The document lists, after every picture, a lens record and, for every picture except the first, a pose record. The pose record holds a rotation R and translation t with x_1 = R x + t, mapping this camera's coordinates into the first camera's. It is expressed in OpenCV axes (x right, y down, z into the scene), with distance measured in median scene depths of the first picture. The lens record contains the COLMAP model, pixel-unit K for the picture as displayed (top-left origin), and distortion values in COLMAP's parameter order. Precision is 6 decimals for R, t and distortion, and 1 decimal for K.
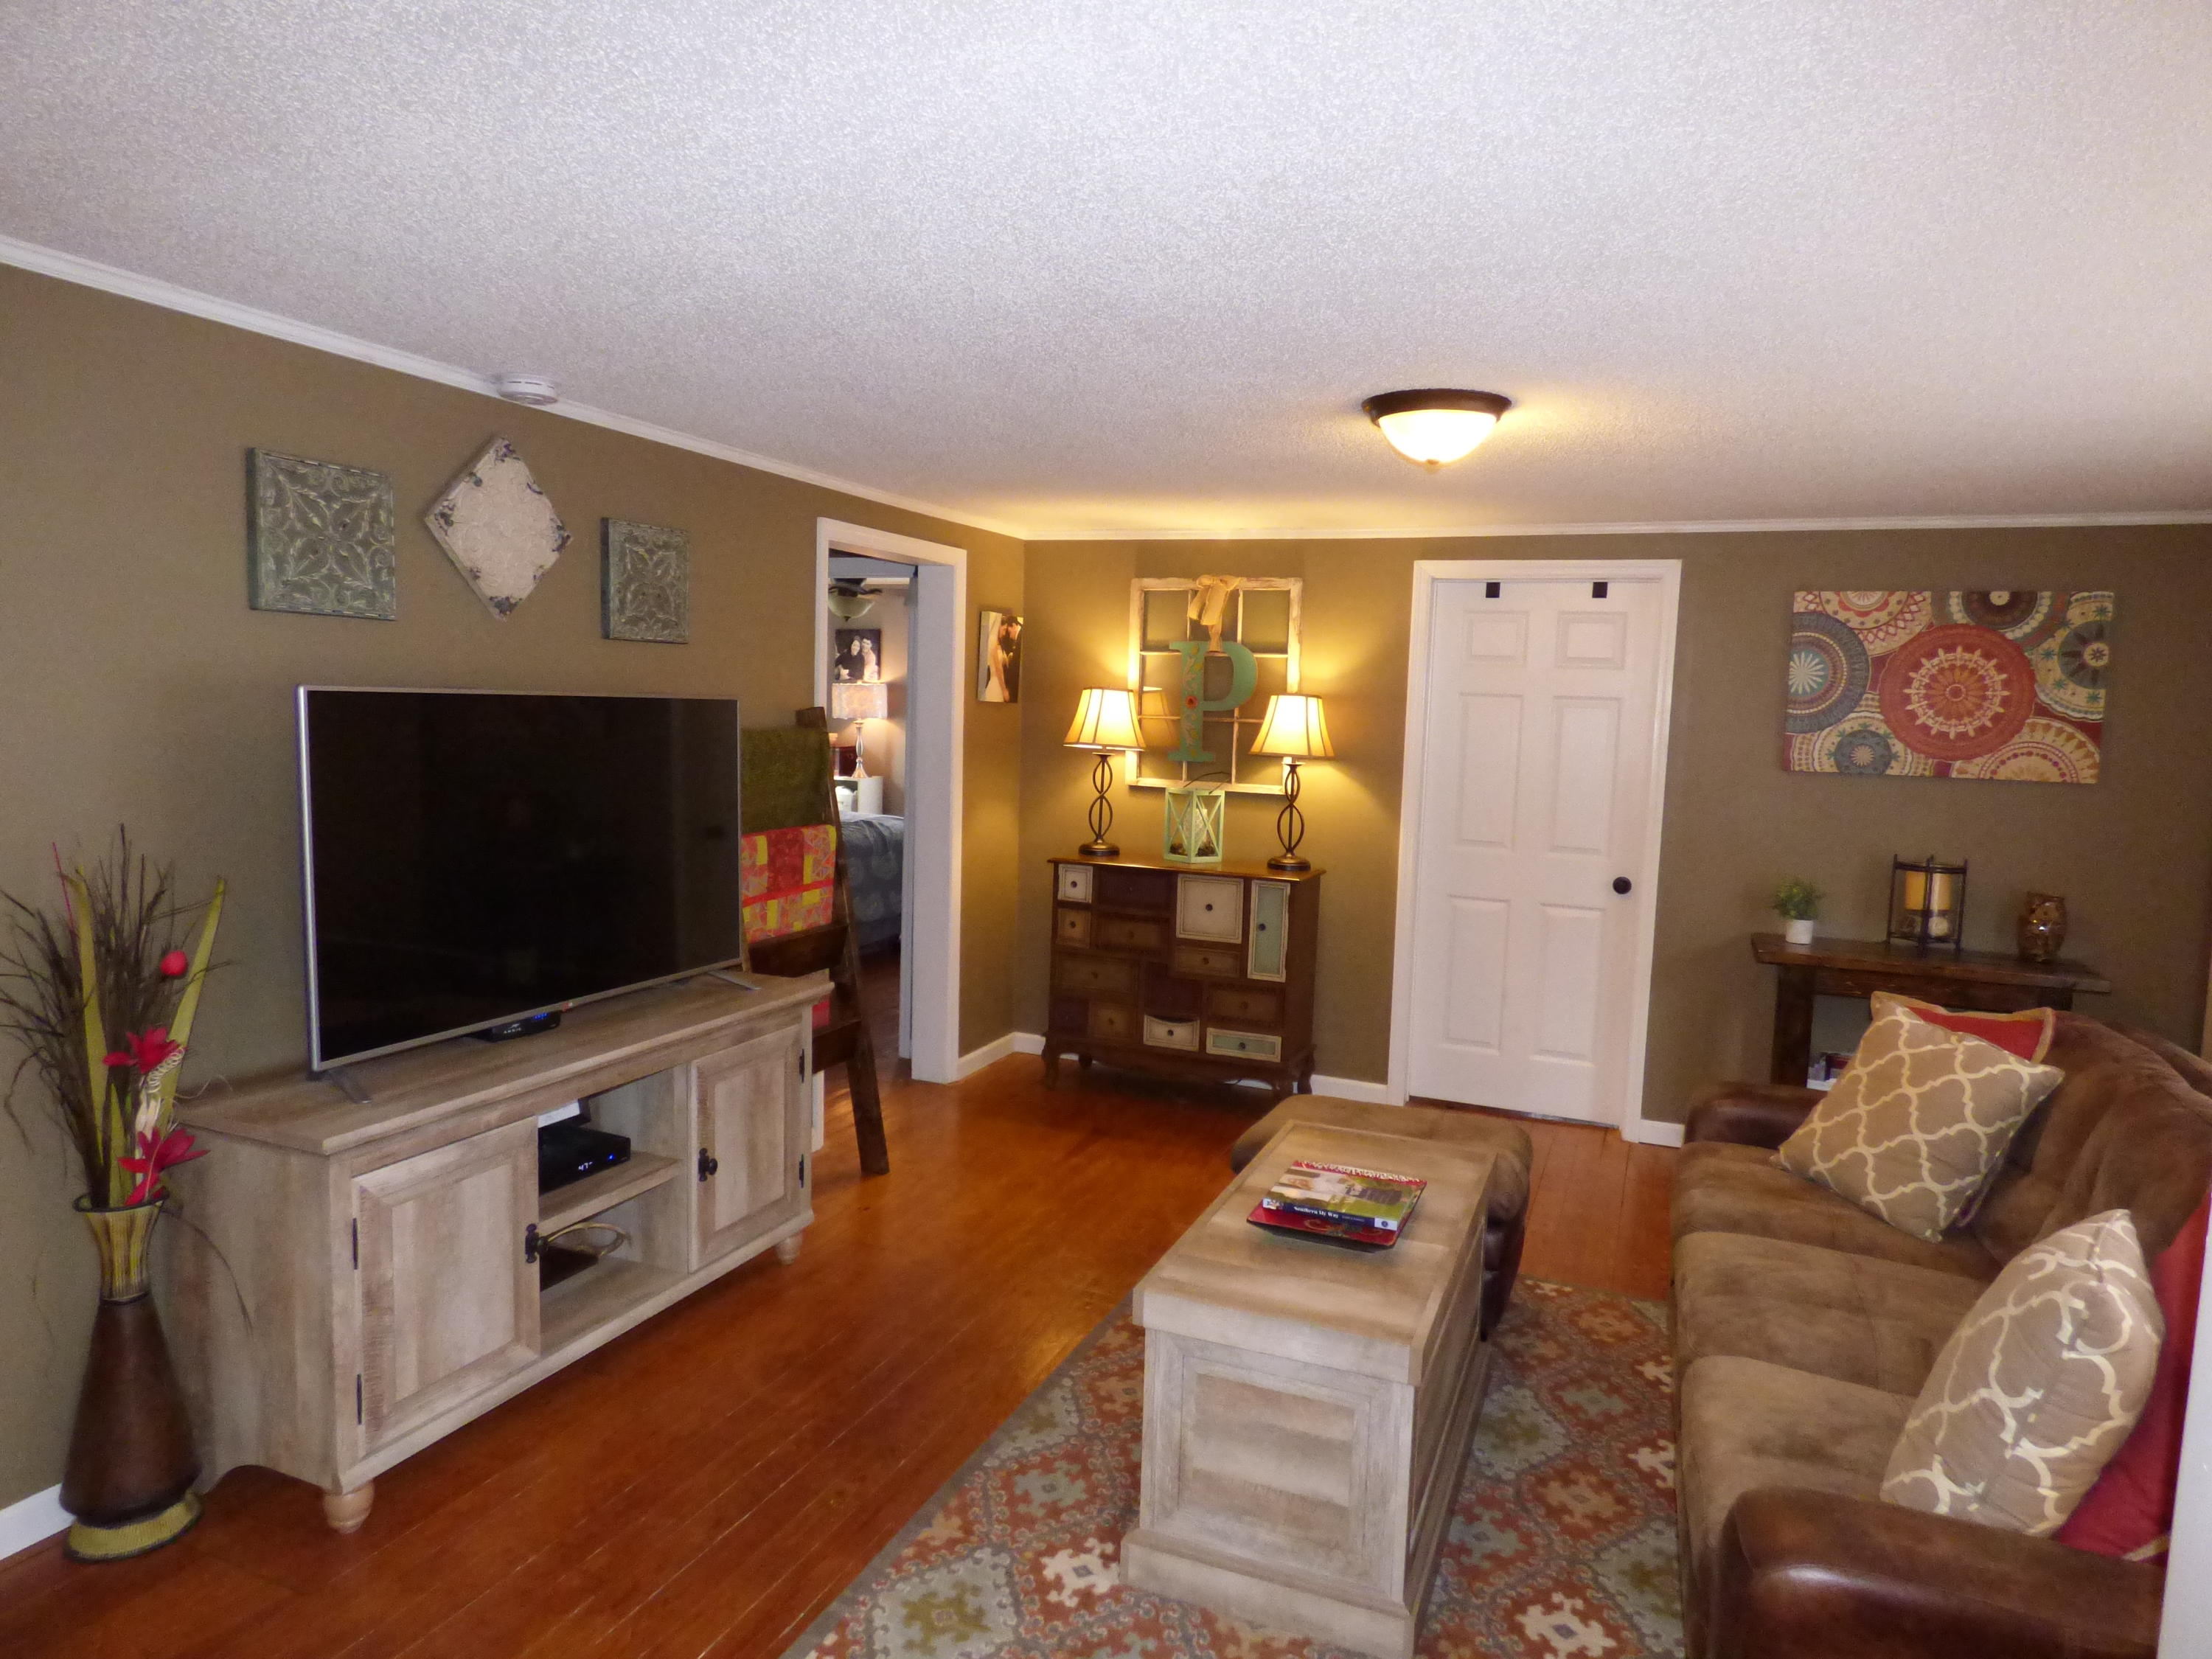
lens RADIAL K [[1352.6, 0, 1114.3], [0, 1352.6, 823.8], [0, 0, 1]] dist [-0.007792, -0.001917]
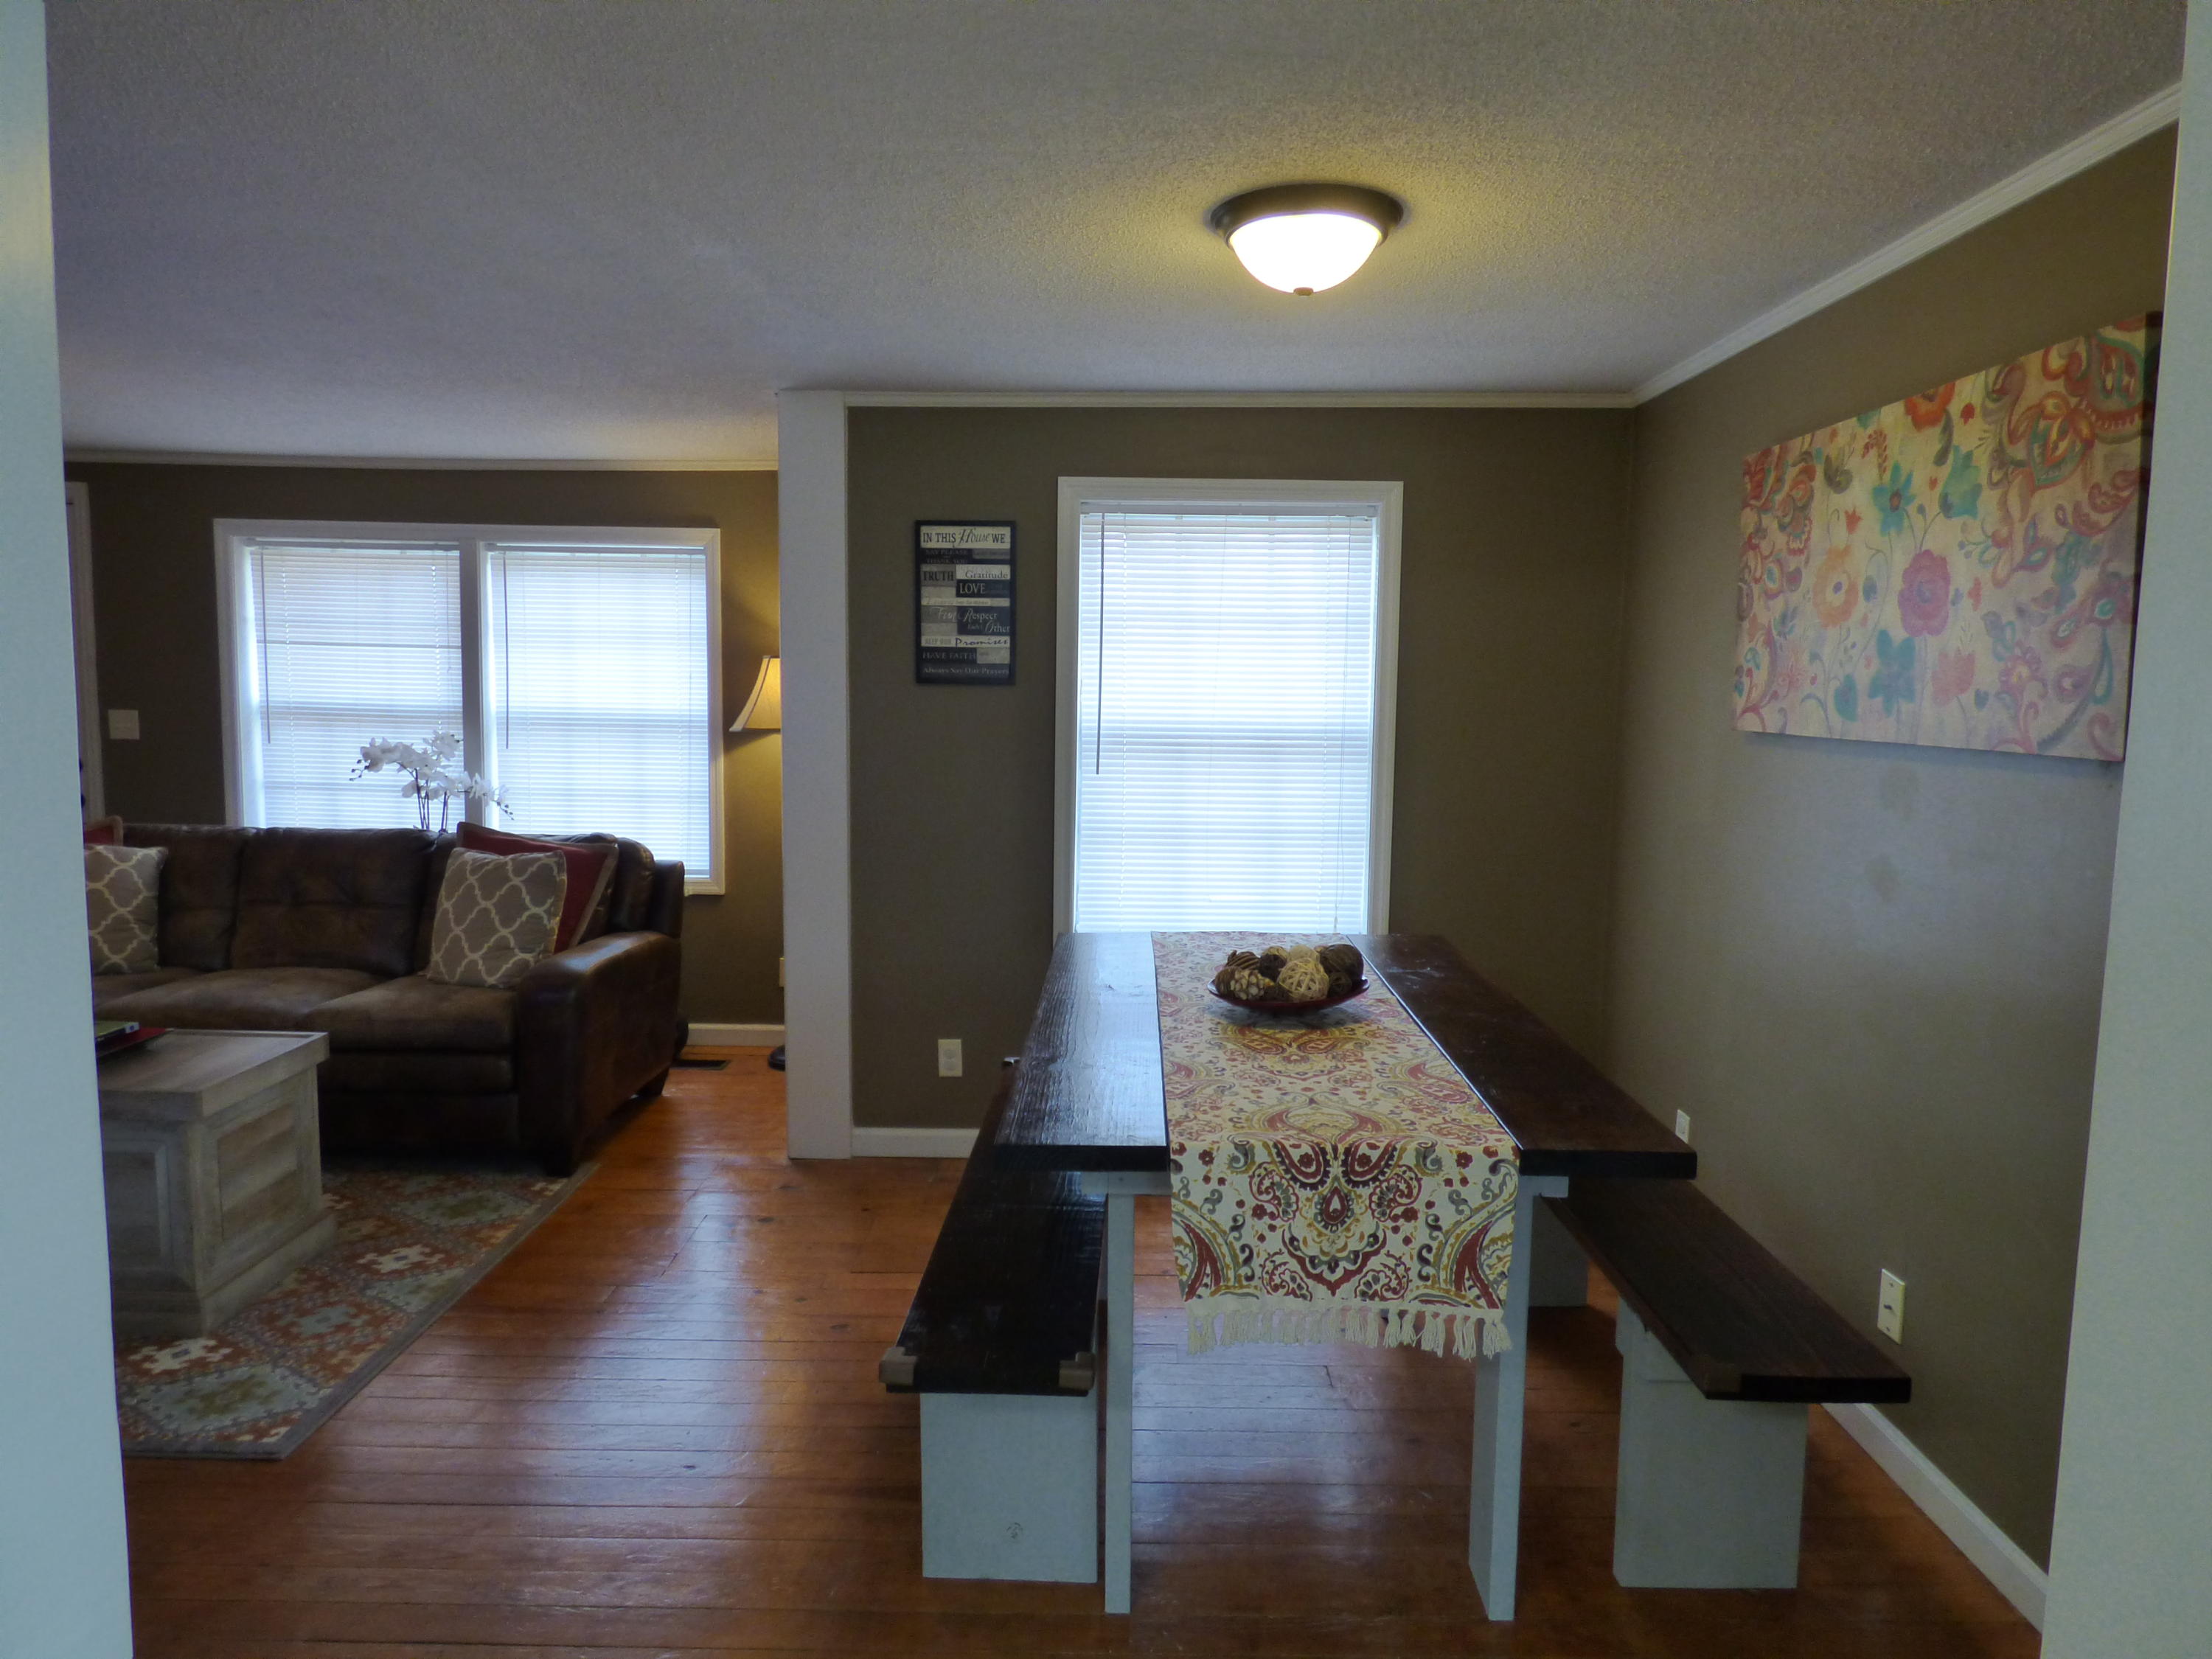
lens RADIAL K [[1352.6, 0, 1114.3], [0, 1352.6, 823.8], [0, 0, 1]] dist [-0.007792, -0.001917]
pose [[-0.375902, -0.137662, 0.916377, -0.882079], [0.053243, 0.984062, 0.169670, -0.040131], [-0.925129, 0.112570, -0.362581, 0.402412]]
